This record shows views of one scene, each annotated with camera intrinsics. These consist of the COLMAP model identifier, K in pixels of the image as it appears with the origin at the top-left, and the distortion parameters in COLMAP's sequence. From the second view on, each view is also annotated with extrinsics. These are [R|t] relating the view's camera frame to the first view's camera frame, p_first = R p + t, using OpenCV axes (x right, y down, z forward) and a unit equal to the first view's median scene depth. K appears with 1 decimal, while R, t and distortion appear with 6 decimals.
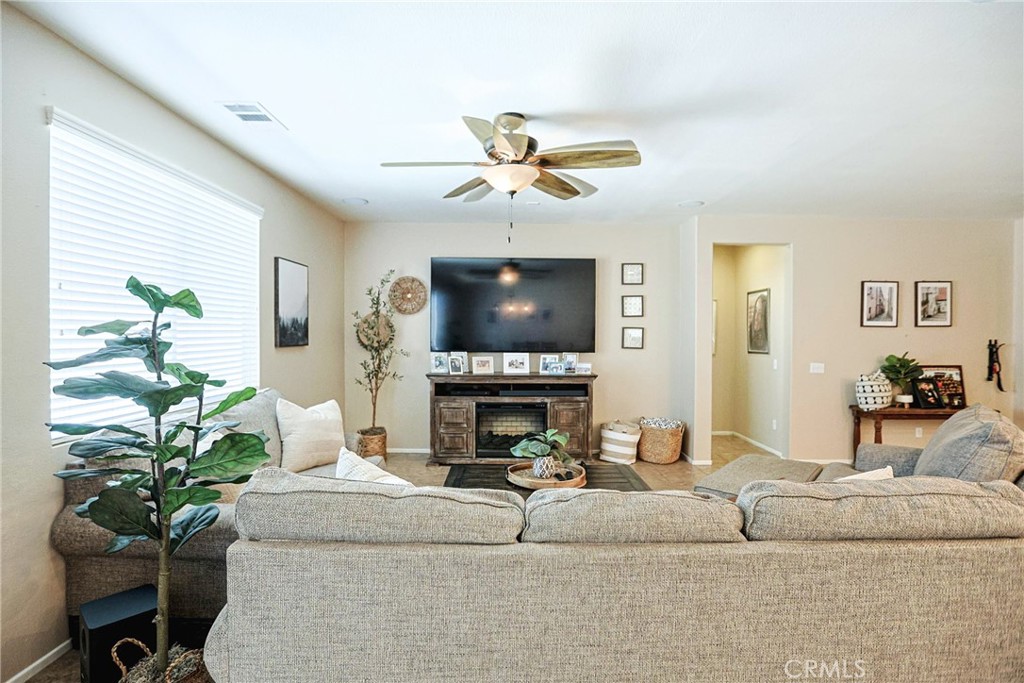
lens RADIAL K [[490.4, 0, 510.8], [0, 490.4, 340.4], [0, 0, 1]] dist [-0.063265, 0.027742]
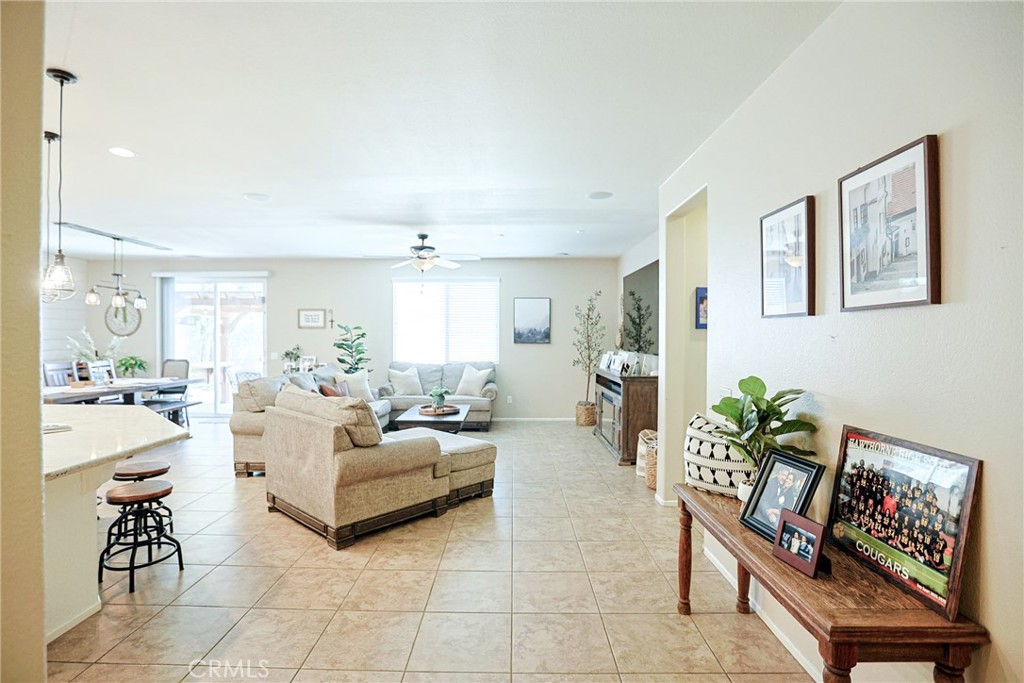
lens RADIAL K [[490.4, 0, 510.8], [0, 490.4, 340.4], [0, 0, 1]] dist [-0.063265, 0.027742]
pose [[0.002993, 0.006093, -0.999977, 1.181742], [-0.012319, 0.999906, 0.006056, -0.007815], [0.999920, 0.012301, 0.003068, 0.756672]]
